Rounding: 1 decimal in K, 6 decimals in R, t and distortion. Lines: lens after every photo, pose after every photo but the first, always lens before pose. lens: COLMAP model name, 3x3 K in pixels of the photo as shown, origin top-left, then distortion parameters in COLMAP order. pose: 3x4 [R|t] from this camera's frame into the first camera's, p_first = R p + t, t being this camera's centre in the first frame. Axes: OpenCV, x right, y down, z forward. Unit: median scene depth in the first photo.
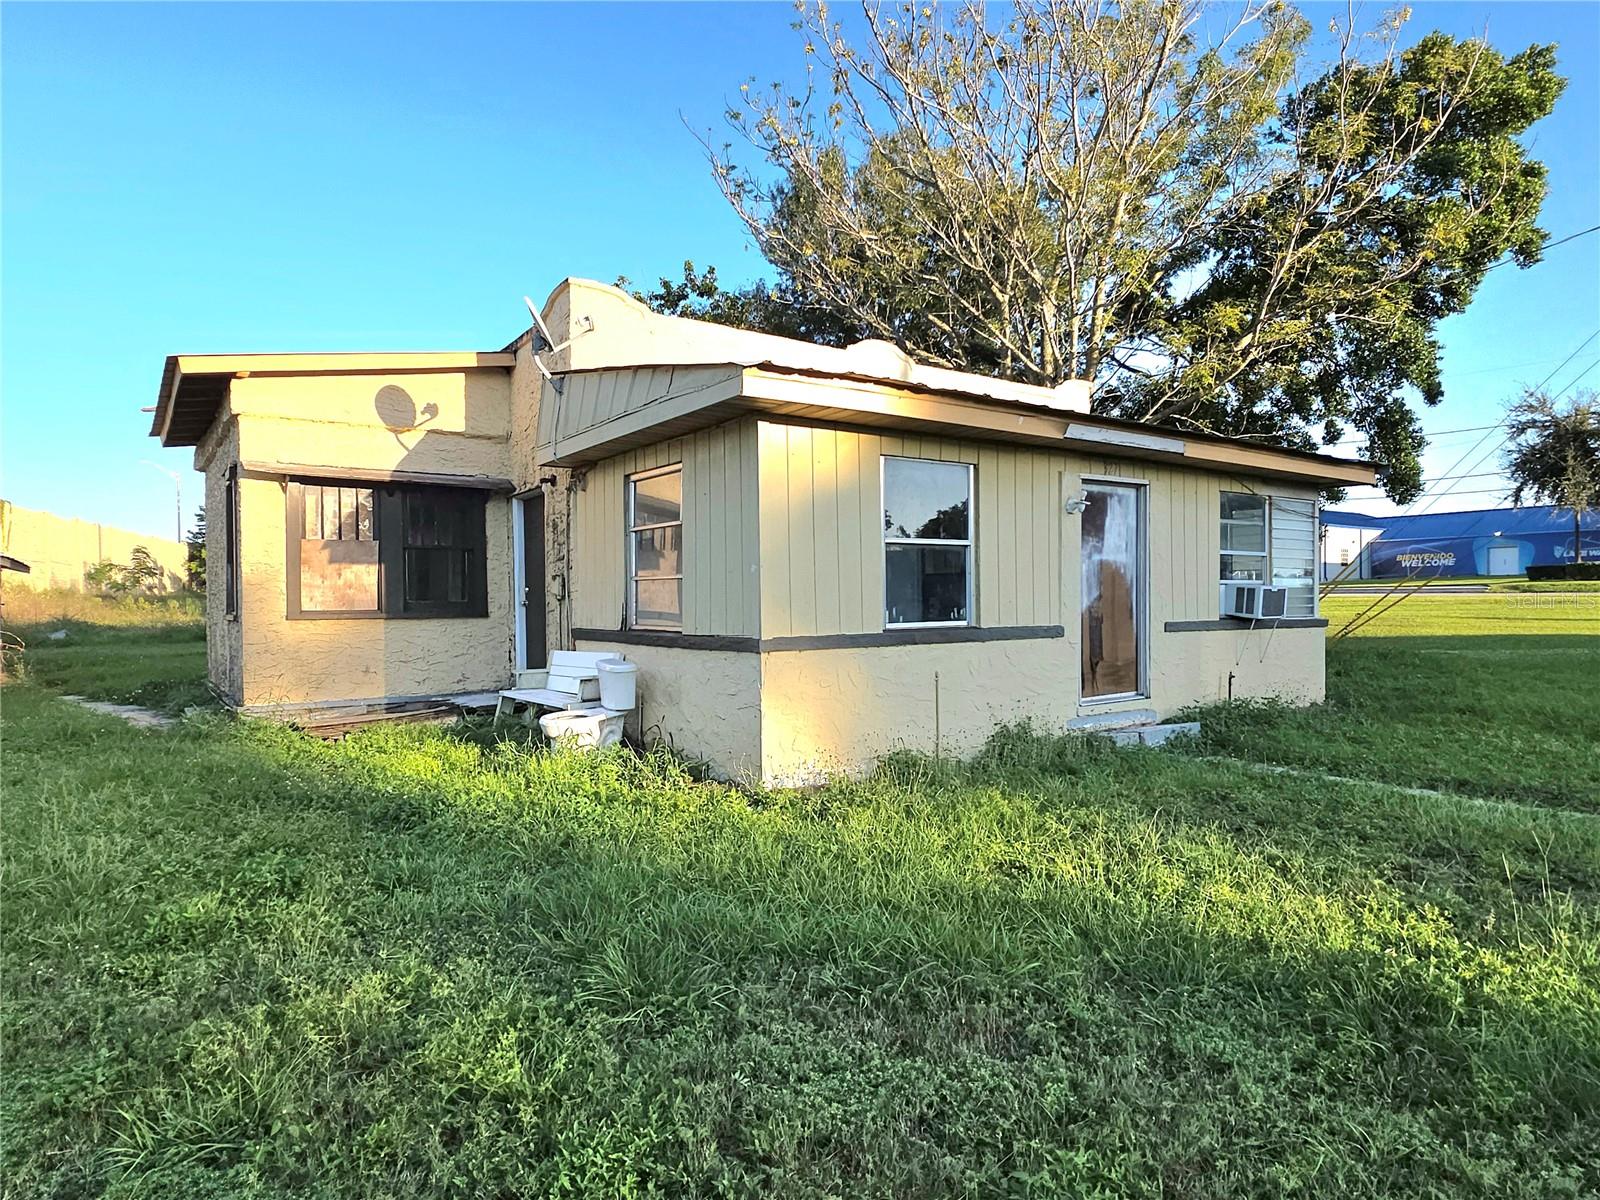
lens RADIAL K [[913.6, 0, 800.0], [0, 913.6, 600.0], [0, 0, 1]] dist [-0.000868, -0.000108]
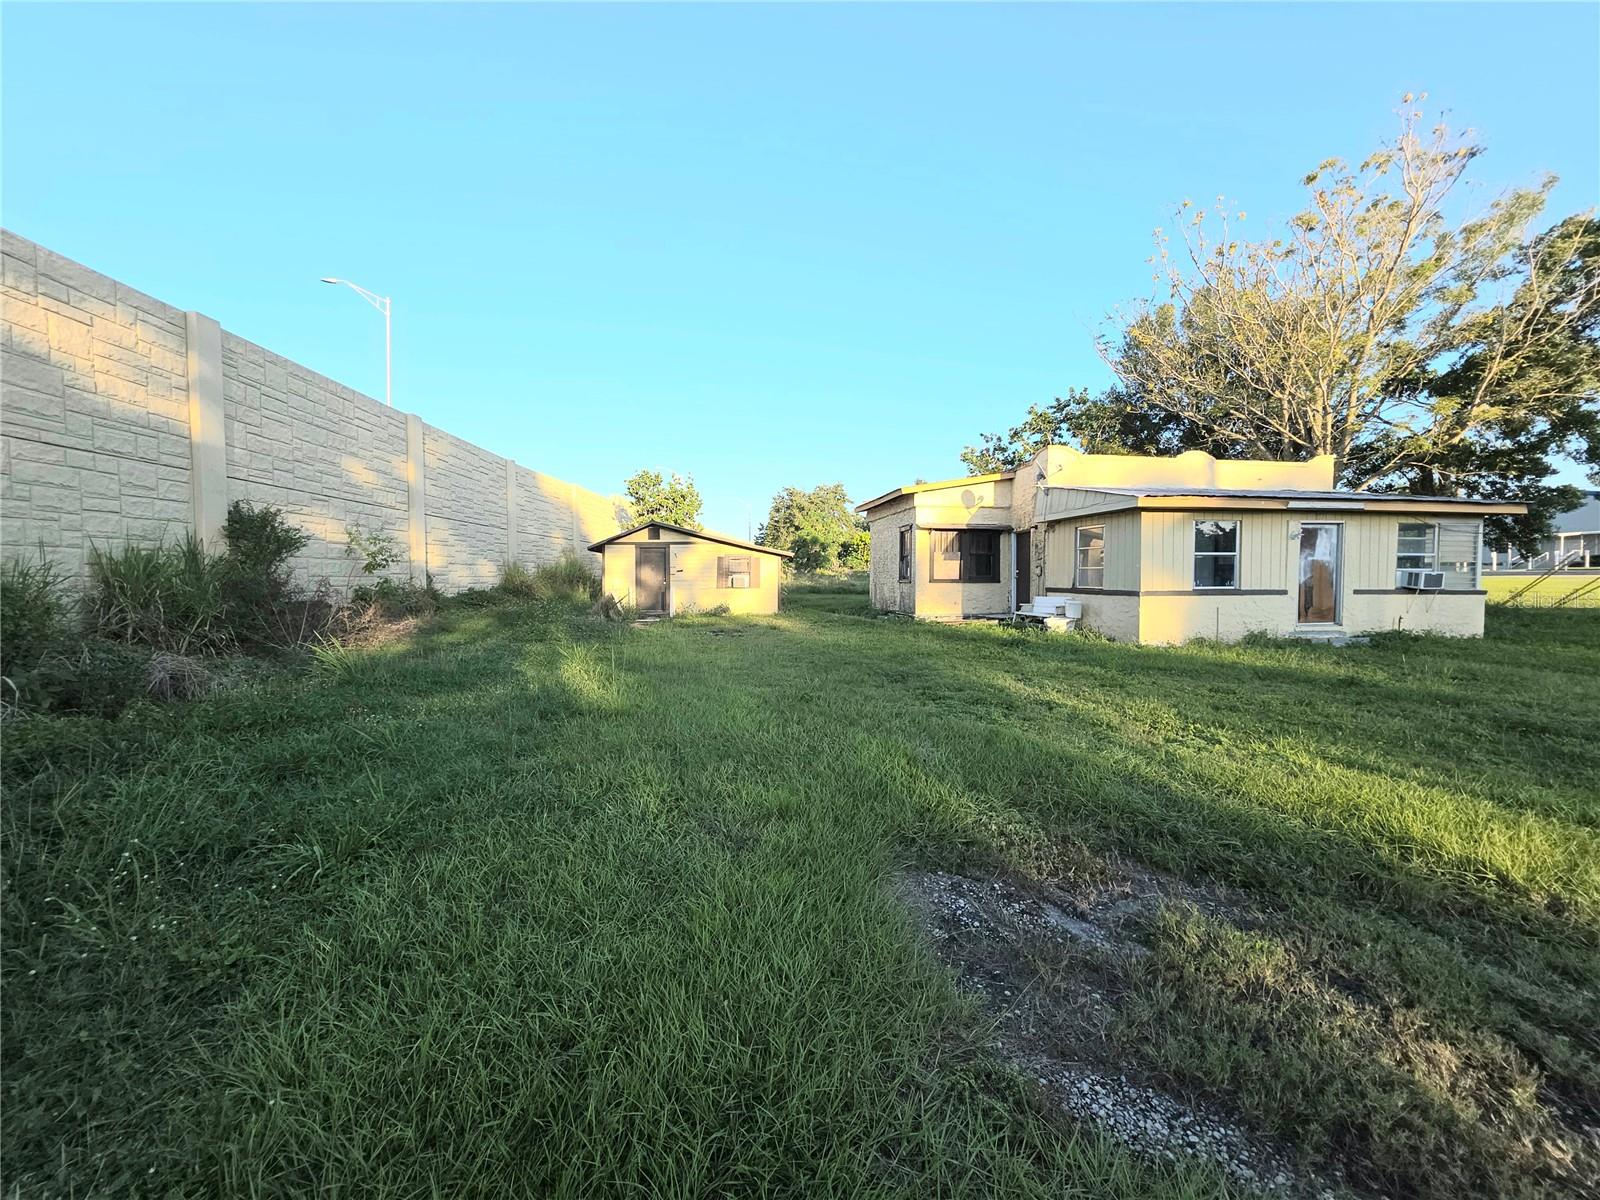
lens RADIAL K [[631.0, 0, 800.0], [0, 631.0, 600.0], [0, 0, 1]] dist [-0.000341, -0.000220]
pose [[0.892766, 0.025679, -0.449788, -0.069087], [-0.007421, 0.999077, 0.042310, -0.002440], [0.450459, -0.034435, 0.892133, -0.783063]]
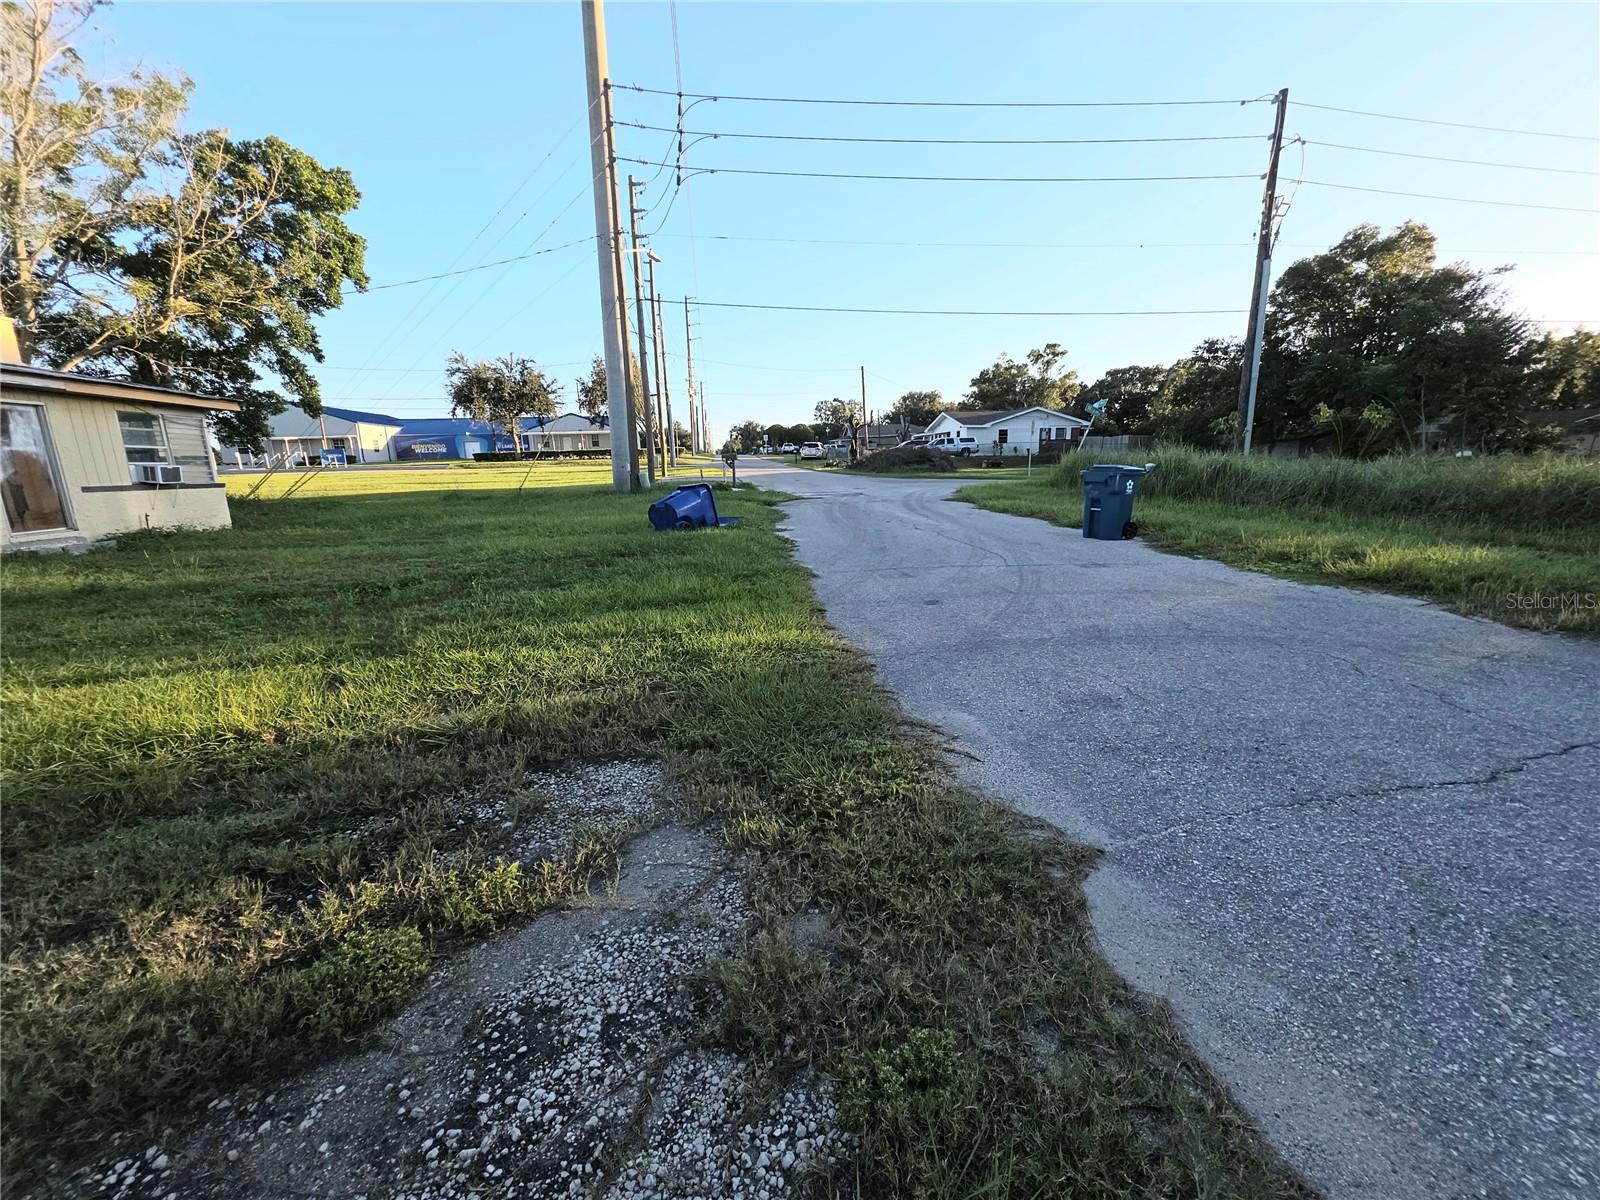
lens RADIAL K [[631.0, 0, 800.0], [0, 631.0, 600.0], [0, 0, 1]] dist [-0.000341, -0.000220]
pose [[0.475330, -0.187295, 0.859641, -0.025791], [0.017526, 0.978900, 0.203588, 0.014415], [-0.879633, -0.081706, 0.468583, -0.766515]]
